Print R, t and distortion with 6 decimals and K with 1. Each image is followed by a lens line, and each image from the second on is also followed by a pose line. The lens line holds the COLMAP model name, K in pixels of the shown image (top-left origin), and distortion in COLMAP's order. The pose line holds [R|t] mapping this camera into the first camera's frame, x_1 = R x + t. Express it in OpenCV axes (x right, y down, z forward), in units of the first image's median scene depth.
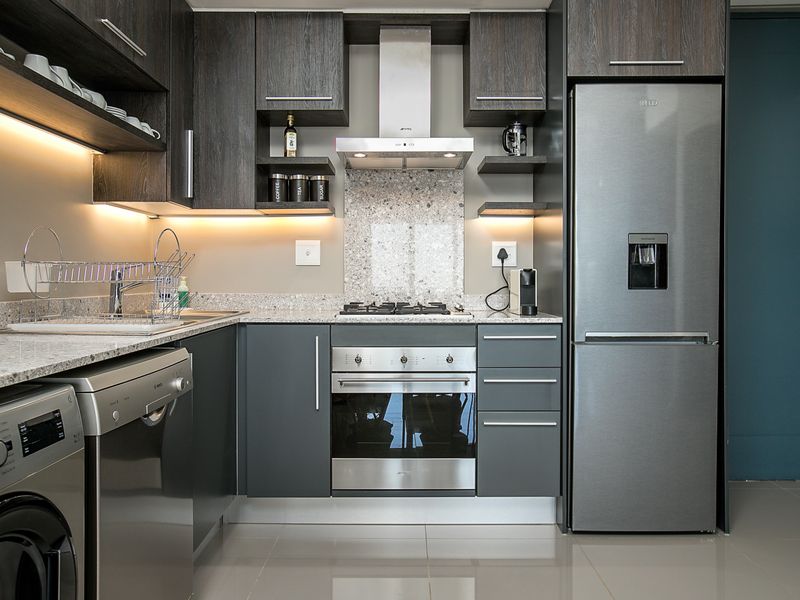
lens RADIAL K [[625.8, 0, 404.1], [0, 625.8, 281.6], [0, 0, 1]] dist [-0.012599, 0.016545]
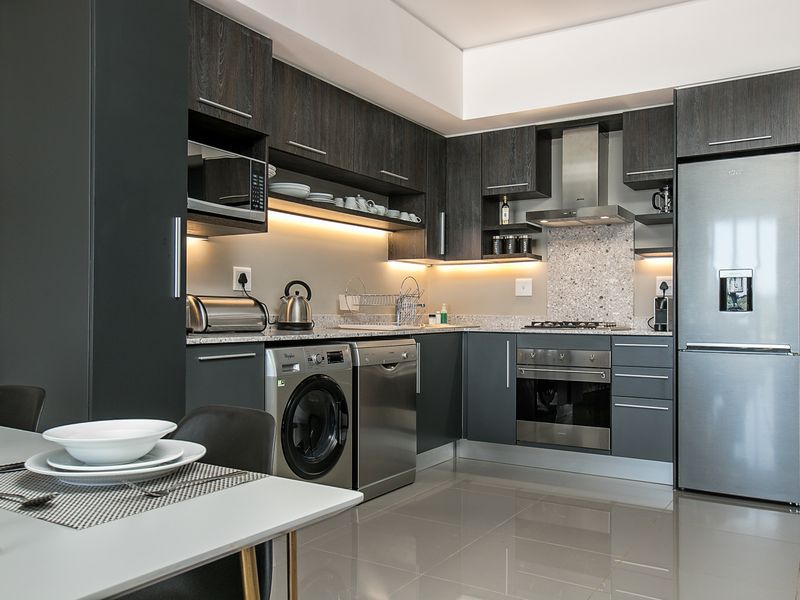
lens RADIAL K [[709.6, 0, 400.4], [0, 709.6, 308.4], [0, 0, 1]] dist [0.005974, 0.007843]
pose [[0.847384, 0.000624, -0.530981, 0.528133], [-0.006558, 0.999935, -0.009291, 0.021981], [0.530941, 0.011355, 0.847333, -0.597359]]
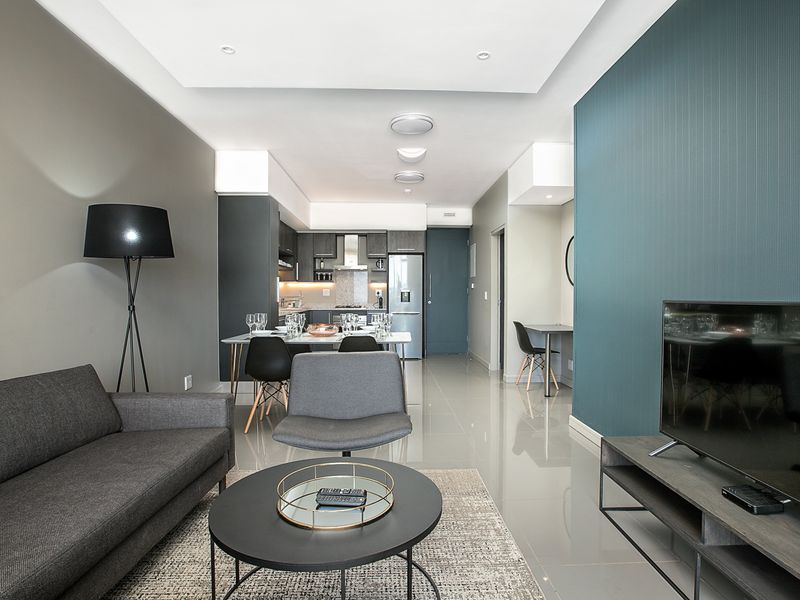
lens RADIAL K [[423.0, 0, 402.8], [0, 423.0, 302.3], [0, 0, 1]] dist [0.004649, 0.001043]
pose [[0.999180, -0.000545, 0.040491, 0.221406], [0.000131, 0.999948, 0.010226, -0.015257], [-0.040495, -0.010213, 0.999128, -1.706853]]
